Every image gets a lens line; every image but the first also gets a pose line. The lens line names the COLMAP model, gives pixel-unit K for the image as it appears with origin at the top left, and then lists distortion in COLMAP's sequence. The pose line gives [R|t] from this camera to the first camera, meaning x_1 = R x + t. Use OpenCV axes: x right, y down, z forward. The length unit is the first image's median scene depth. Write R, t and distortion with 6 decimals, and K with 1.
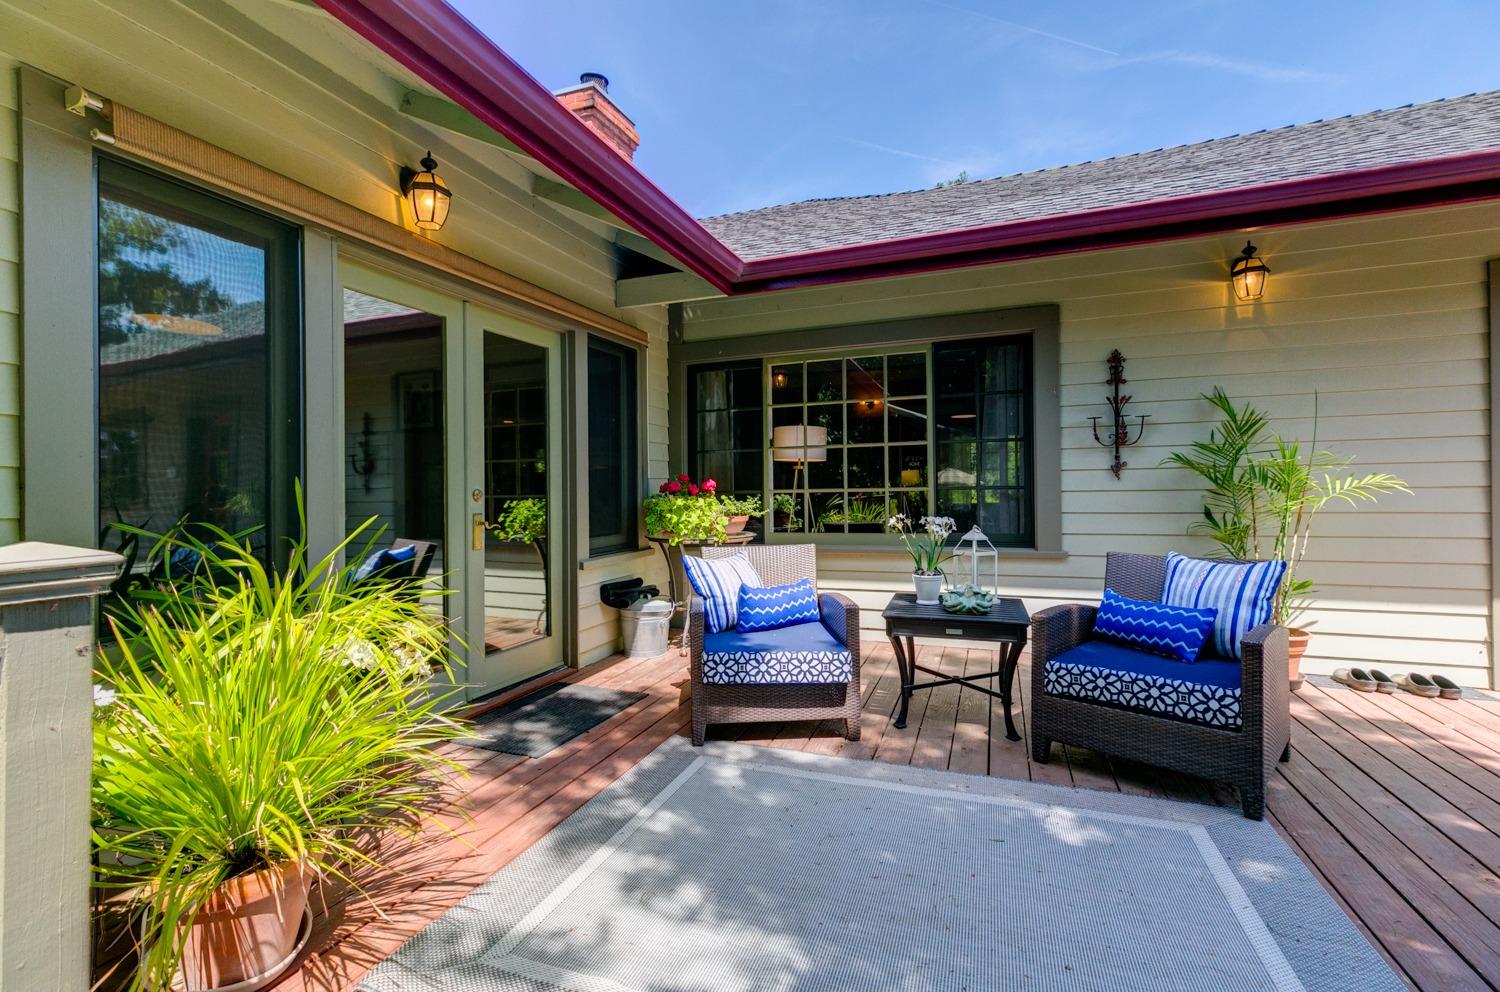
lens RADIAL K [[661.2, 0, 753.1], [0, 661.2, 485.8], [0, 0, 1]] dist [0.005664, -0.000152]
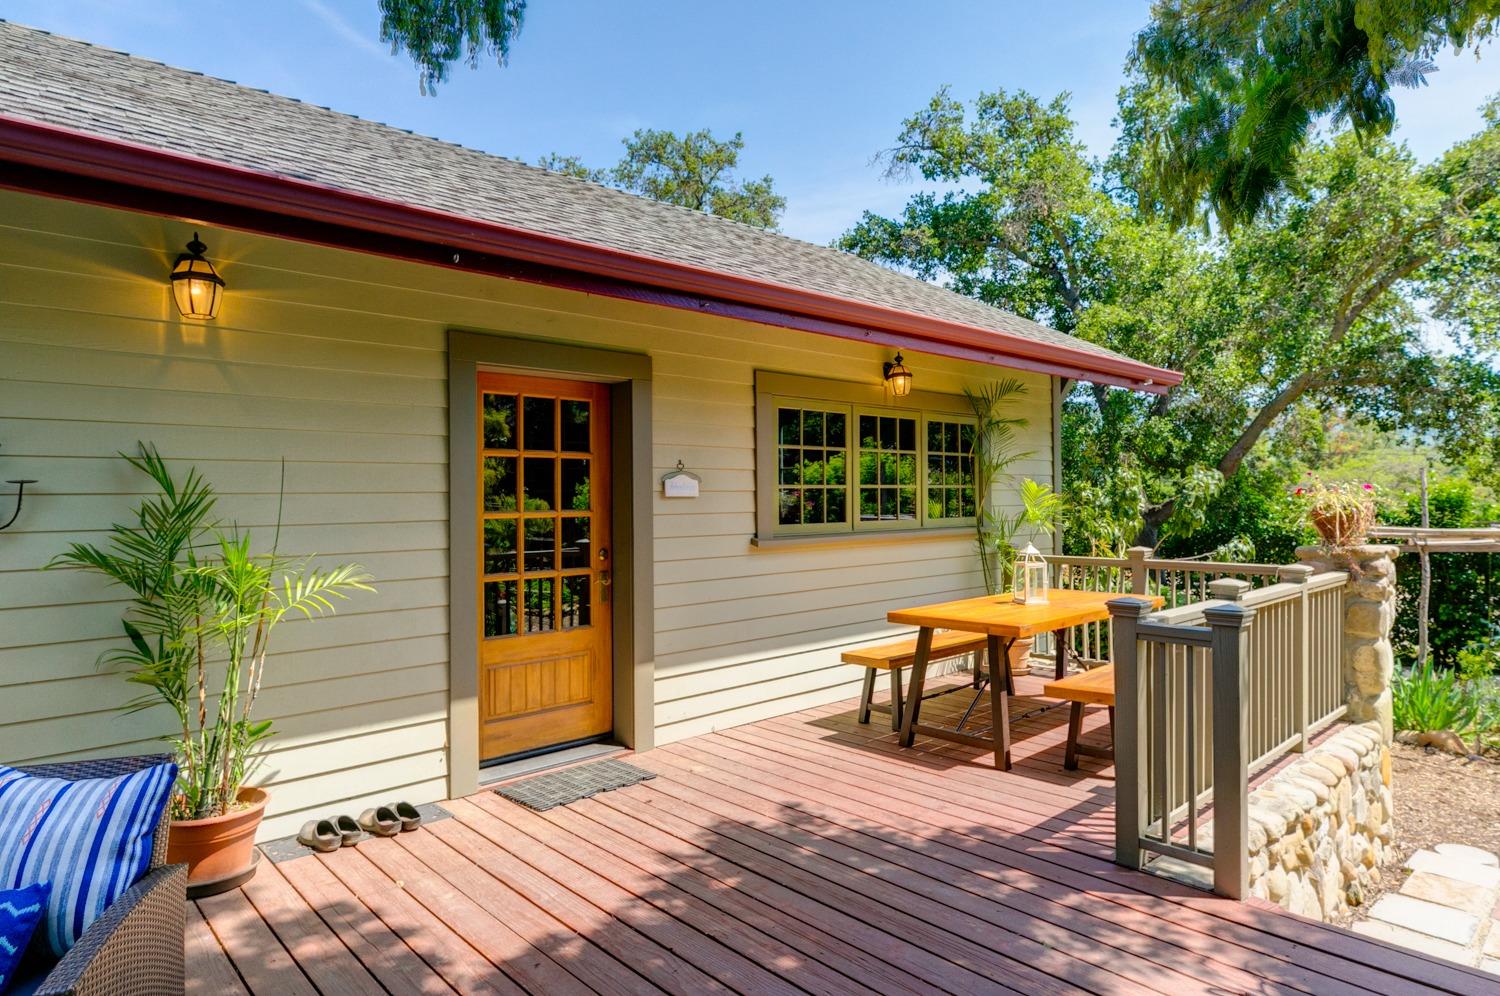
lens RADIAL K [[866.3, 0, 742.4], [0, 866.3, 496.1], [0, 0, 1]] dist [-0.005374, -0.000642]
pose [[0.443220, 0.011552, 0.896339, 0.216885], [-0.000860, 0.999922, -0.012461, -0.094150], [-0.896413, 0.004752, 0.443195, 0.109863]]
